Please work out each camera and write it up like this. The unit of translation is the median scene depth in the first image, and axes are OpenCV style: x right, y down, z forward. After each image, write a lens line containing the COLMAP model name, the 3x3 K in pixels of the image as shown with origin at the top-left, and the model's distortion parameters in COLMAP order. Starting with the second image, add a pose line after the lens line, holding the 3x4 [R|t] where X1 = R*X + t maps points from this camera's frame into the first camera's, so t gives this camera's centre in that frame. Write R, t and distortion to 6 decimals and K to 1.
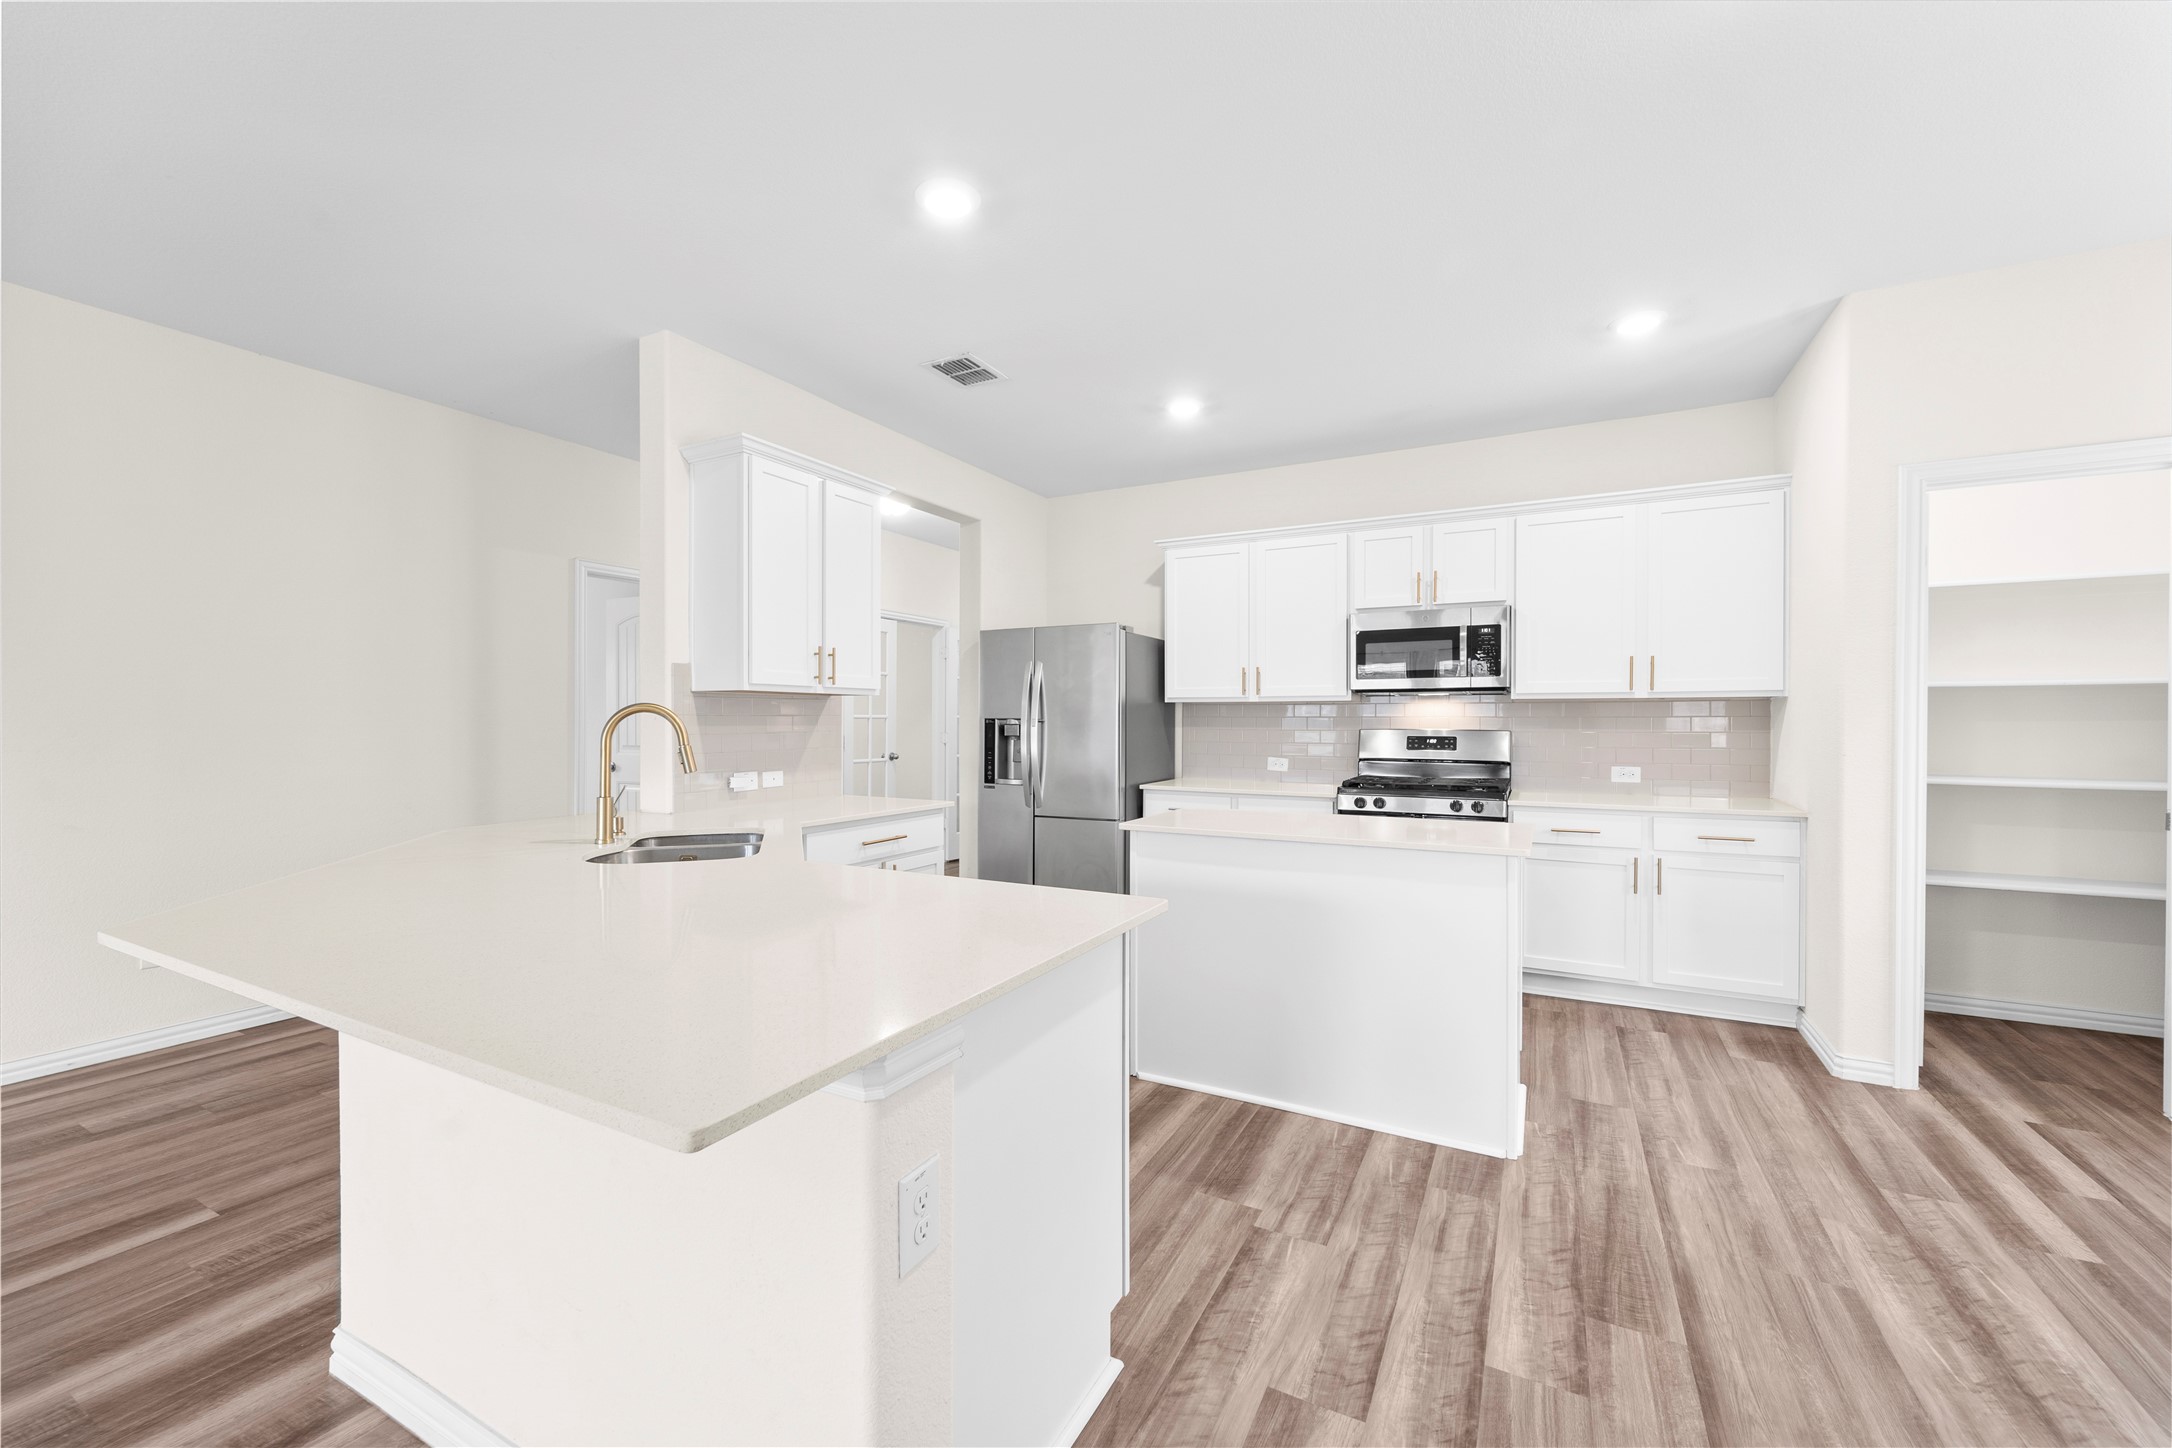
lens RADIAL K [[874.4, 0, 1073.0], [0, 874.4, 726.7], [0, 0, 1]] dist [-0.001652, -0.000493]
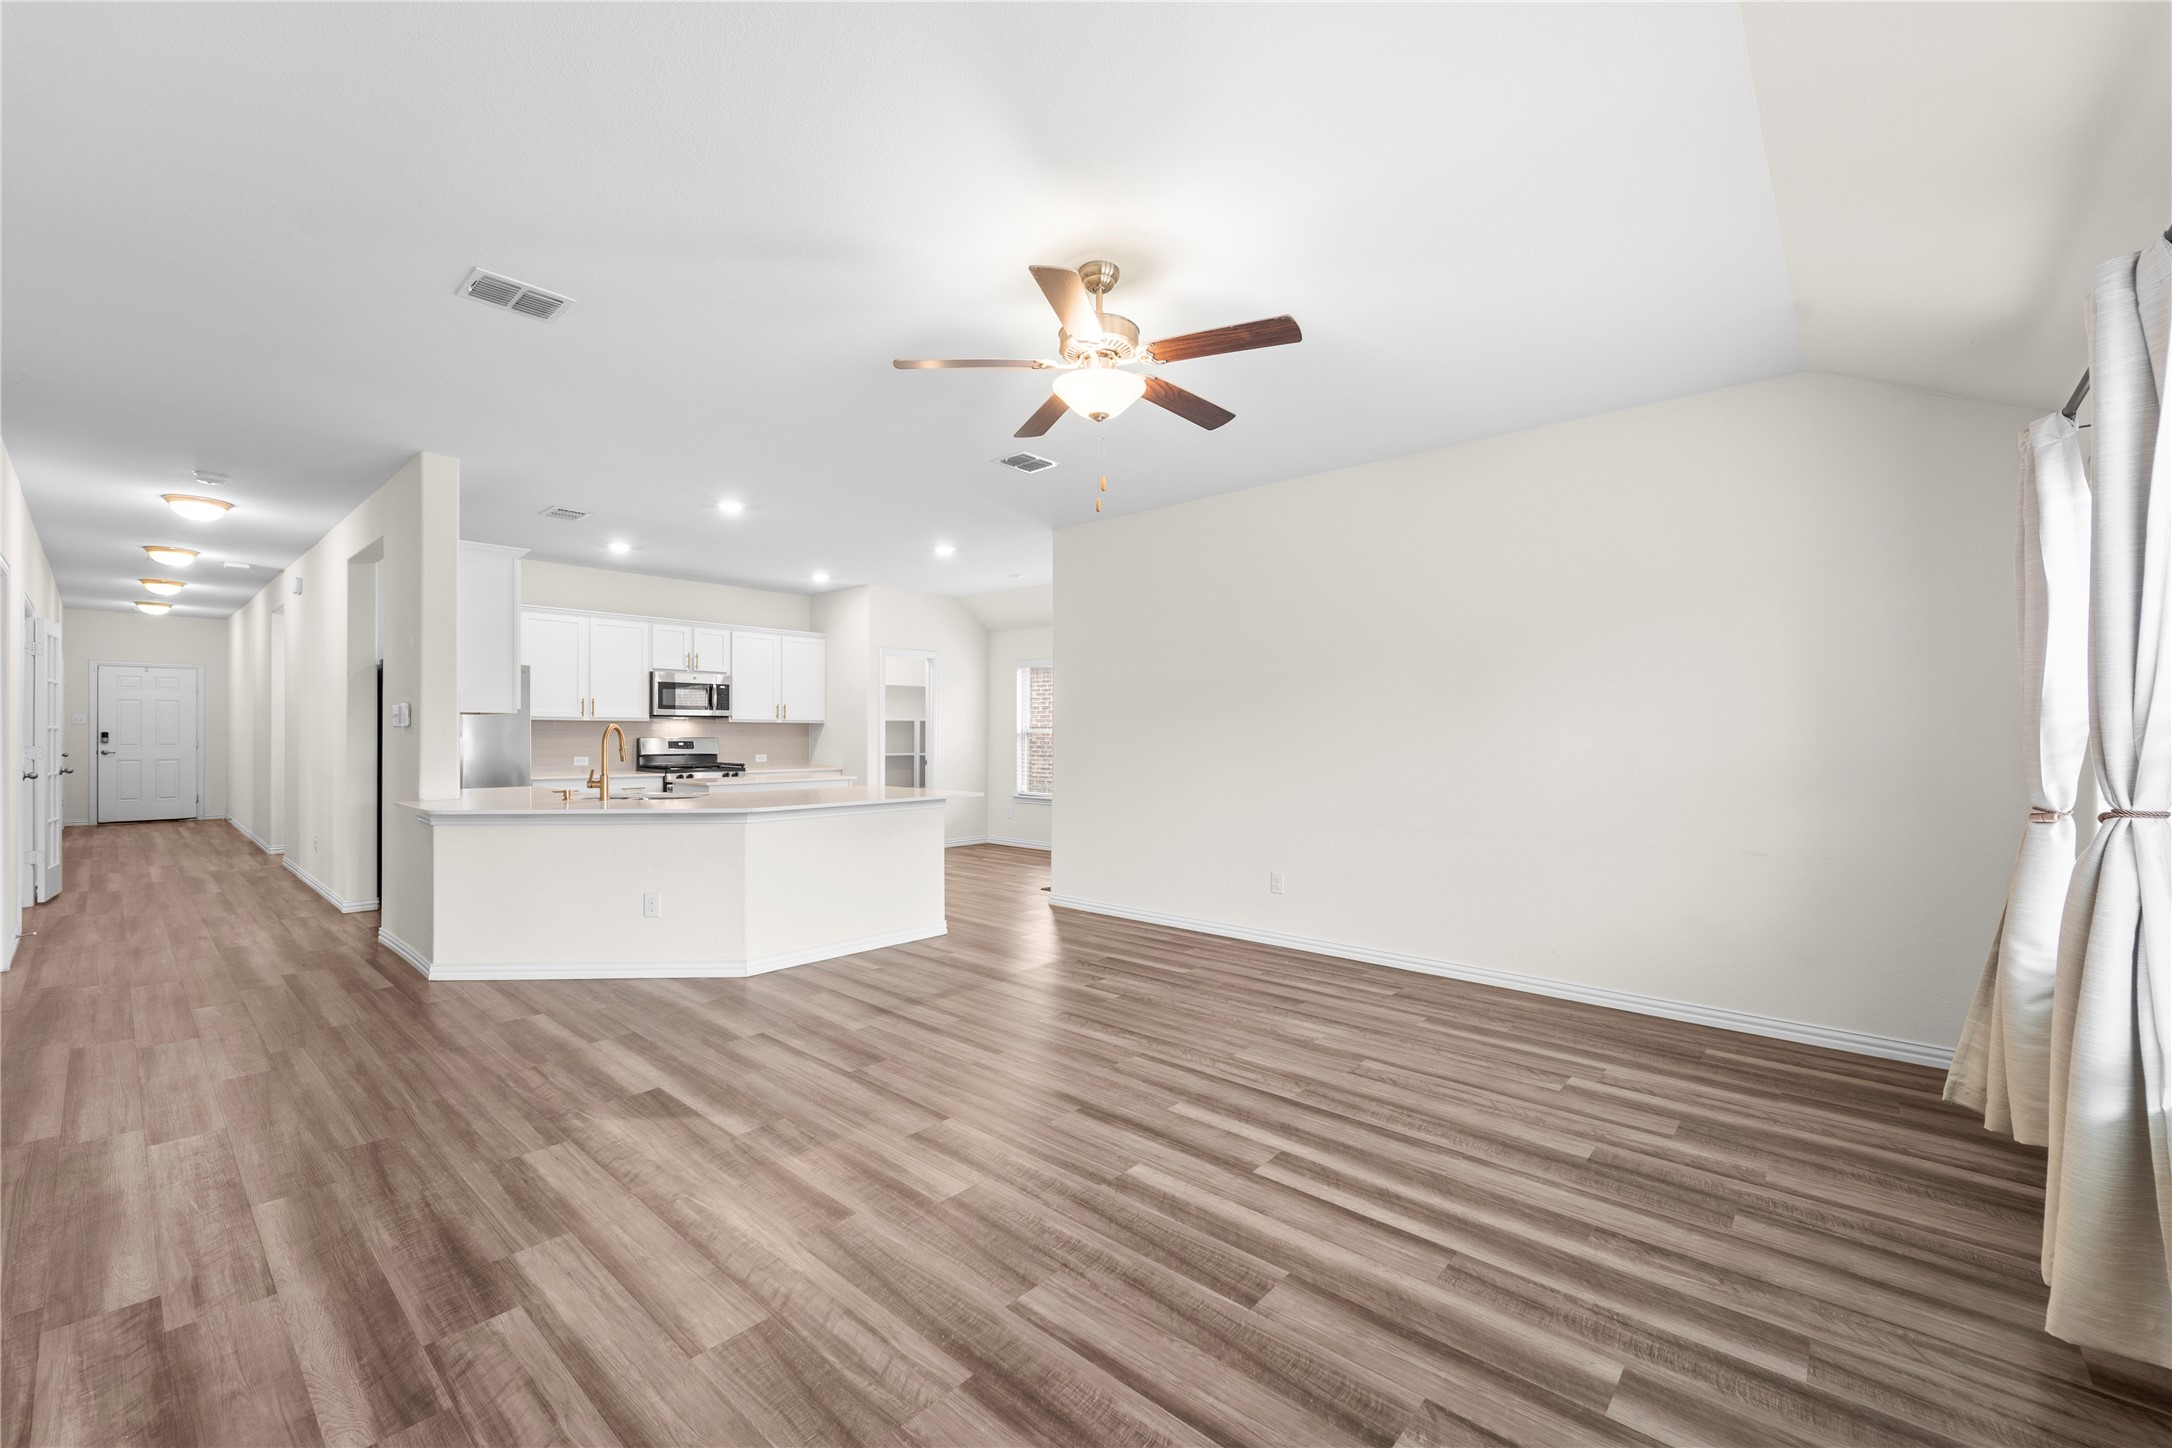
lens RADIAL K [[874.4, 0, 1073.0], [0, 874.4, 726.7], [0, 0, 1]] dist [-0.001652, -0.000493]
pose [[0.237929, 0.005458, 0.971267, -1.730405], [0.003628, 0.999972, -0.006508, -0.006446], [-0.971276, 0.005072, 0.237903, -0.335905]]
